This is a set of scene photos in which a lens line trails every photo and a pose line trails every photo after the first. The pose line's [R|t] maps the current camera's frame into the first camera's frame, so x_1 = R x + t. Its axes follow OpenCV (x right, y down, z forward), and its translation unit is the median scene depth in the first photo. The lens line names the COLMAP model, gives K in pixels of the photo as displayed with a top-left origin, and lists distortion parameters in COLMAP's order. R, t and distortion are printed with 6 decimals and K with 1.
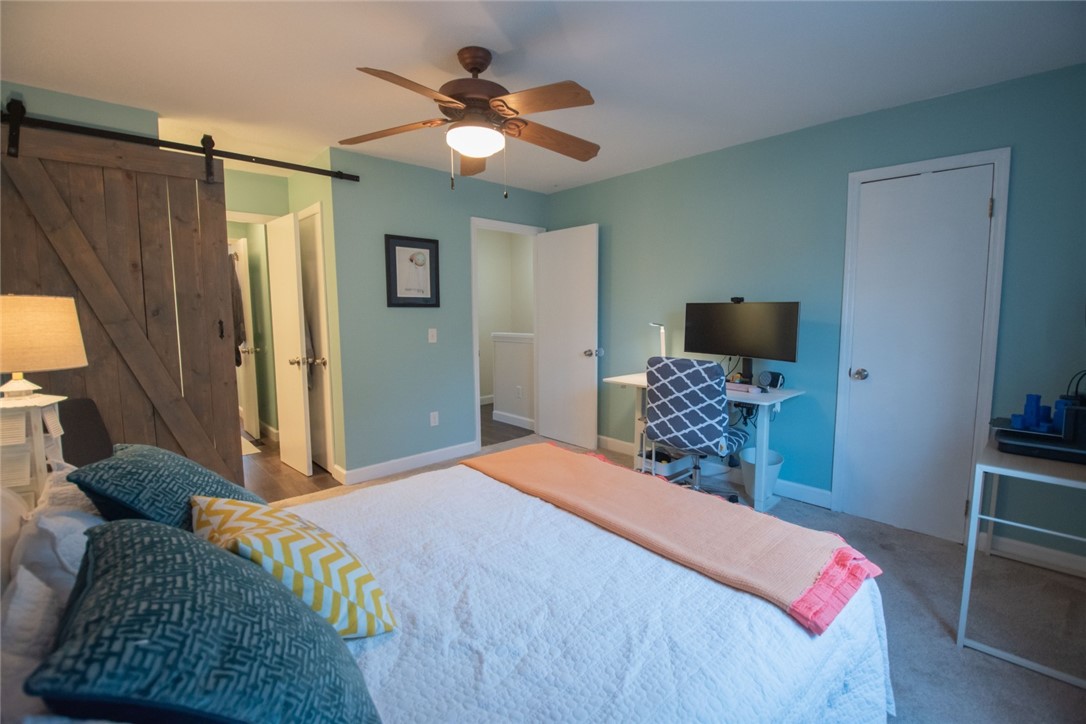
lens RADIAL K [[478.9, 0, 556.1], [0, 478.9, 356.3], [0, 0, 1]] dist [-0.000294, -0.013460]
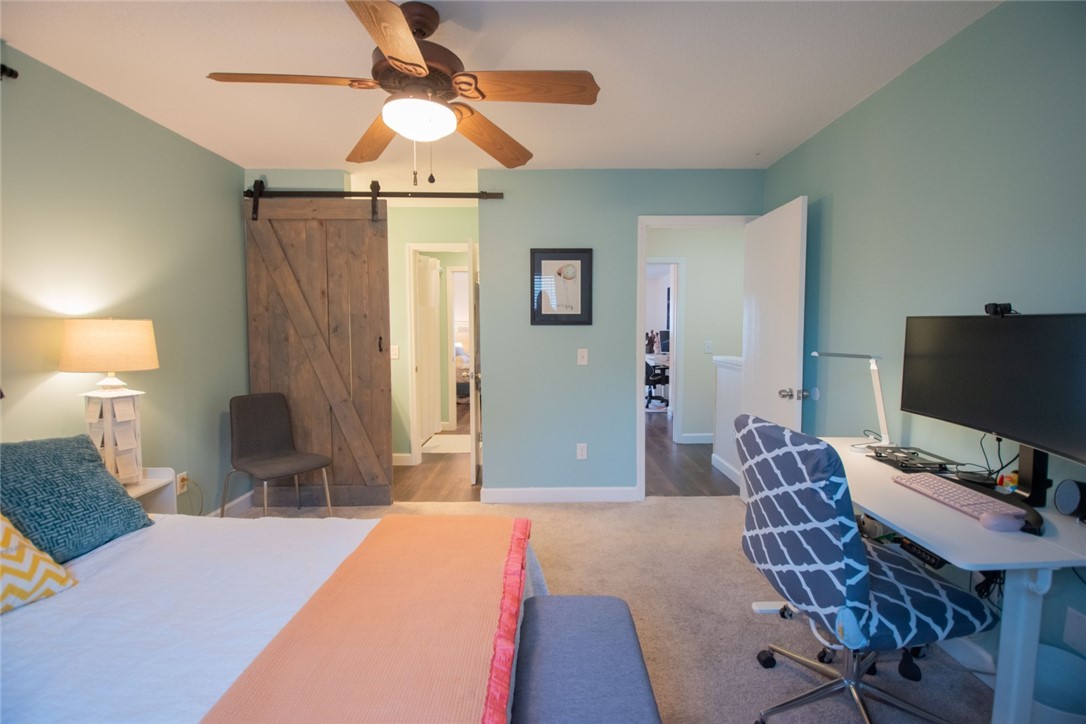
lens RADIAL K [[478.3, 0, 550.3], [0, 478.3, 354.5], [0, 0, 1]] dist [0.016643, -0.027248]
pose [[0.734126, 0.041353, -0.677753, 0.418833], [-0.066787, 0.997701, -0.011468, -0.047294], [0.675721, 0.053684, 0.735200, 0.436477]]
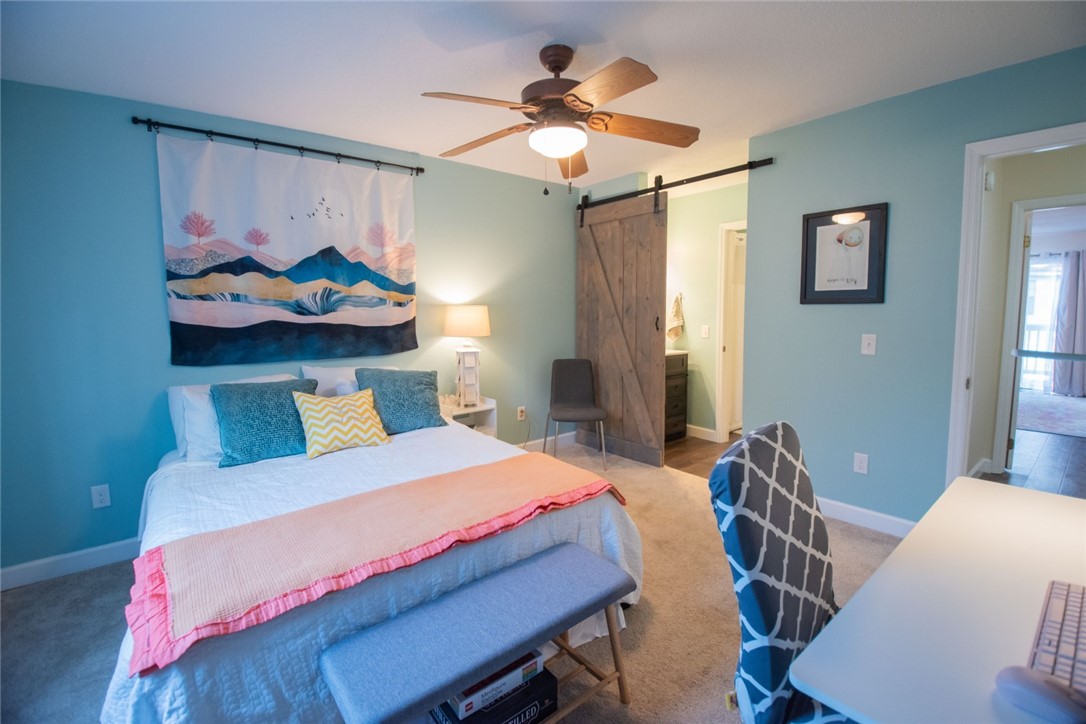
lens RADIAL K [[478.3, 0, 550.3], [0, 478.3, 354.5], [0, 0, 1]] dist [0.016643, -0.027248]
pose [[-0.070295, 0.099221, -0.992579, 0.655051], [-0.083268, 0.990984, 0.104959, -0.088779], [0.994045, 0.090028, -0.061399, 0.826788]]
